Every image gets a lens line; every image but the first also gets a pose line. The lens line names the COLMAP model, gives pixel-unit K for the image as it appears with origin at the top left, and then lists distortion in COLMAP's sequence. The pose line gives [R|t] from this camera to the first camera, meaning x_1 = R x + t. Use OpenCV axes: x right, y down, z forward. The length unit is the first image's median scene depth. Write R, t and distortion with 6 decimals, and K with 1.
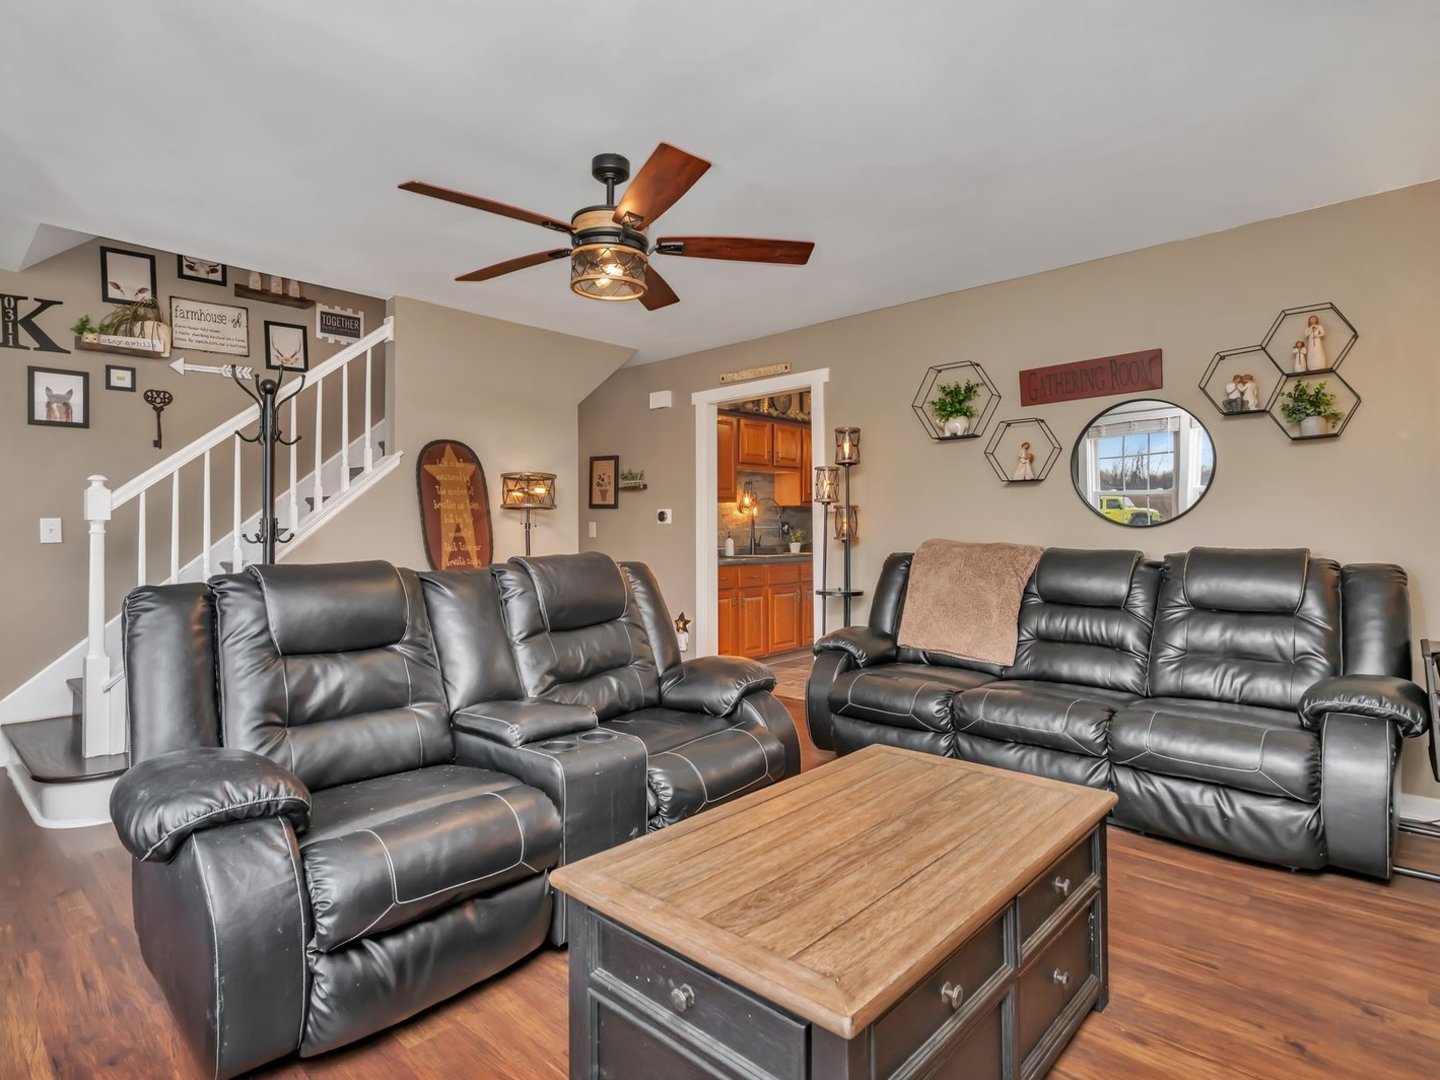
lens RADIAL K [[763.3, 0, 723.0], [0, 763.3, 530.2], [0, 0, 1]] dist [-0.004542, 0.002883]
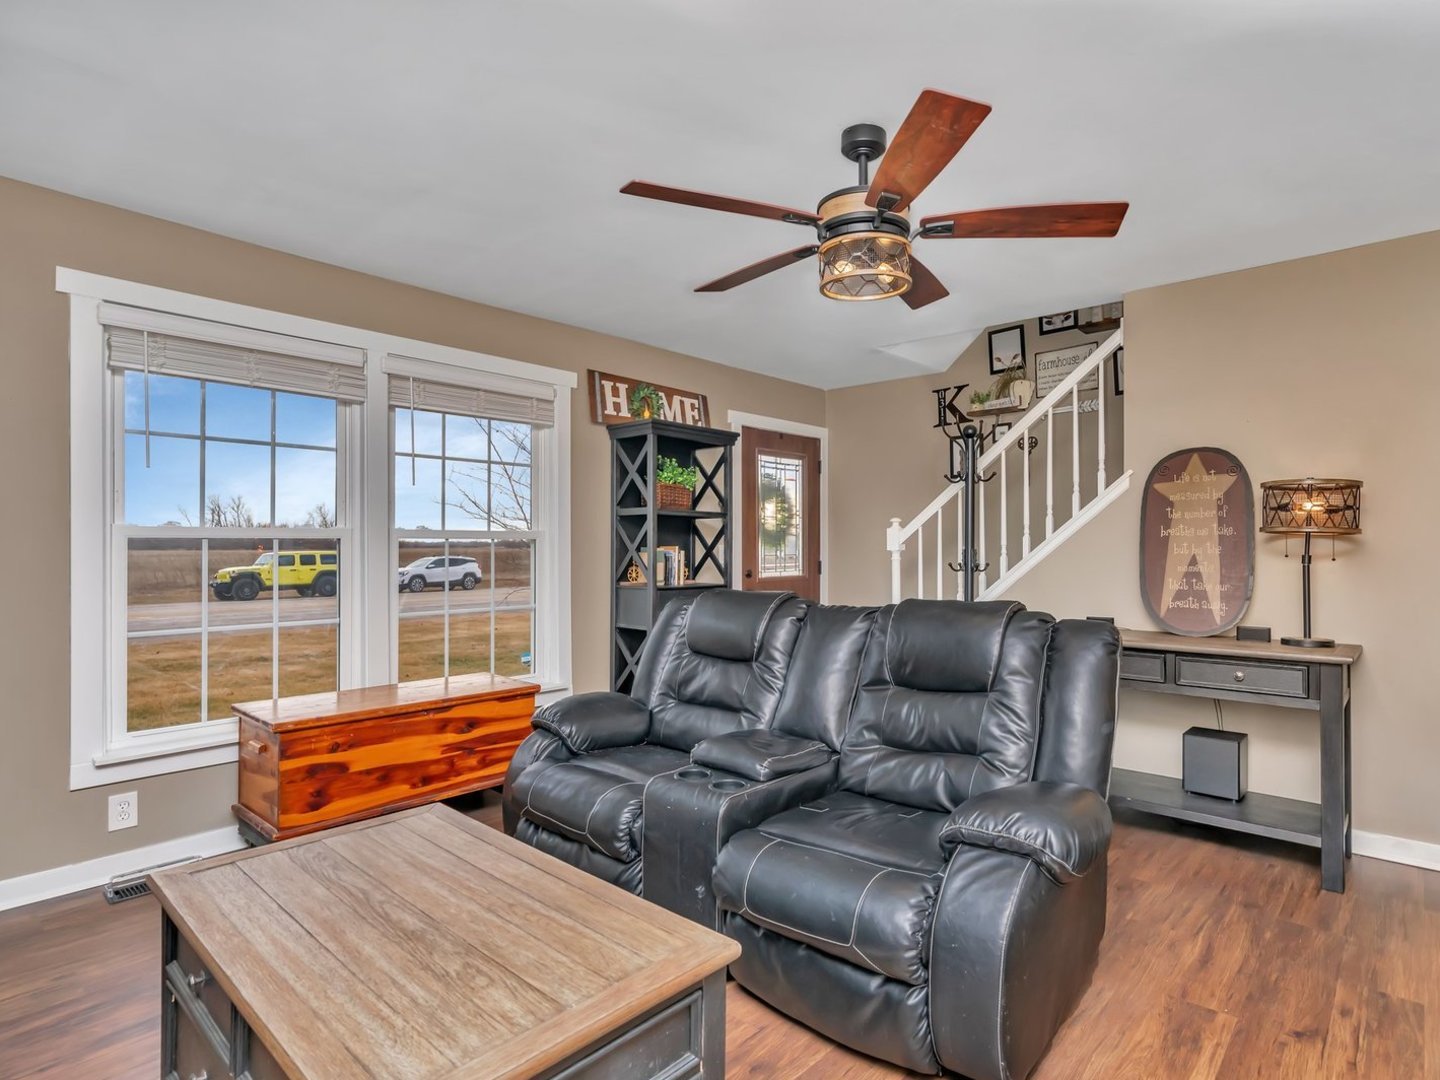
lens RADIAL K [[763.3, 0, 725.6], [0, 763.3, 543.2], [0, 0, 1]] dist [-0.004542, 0.002883]
pose [[0.007722, 0.002592, -0.999967, 0.468958], [-0.001343, 0.999996, 0.002582, -0.024136], [0.999969, 0.001323, 0.007725, 0.570577]]
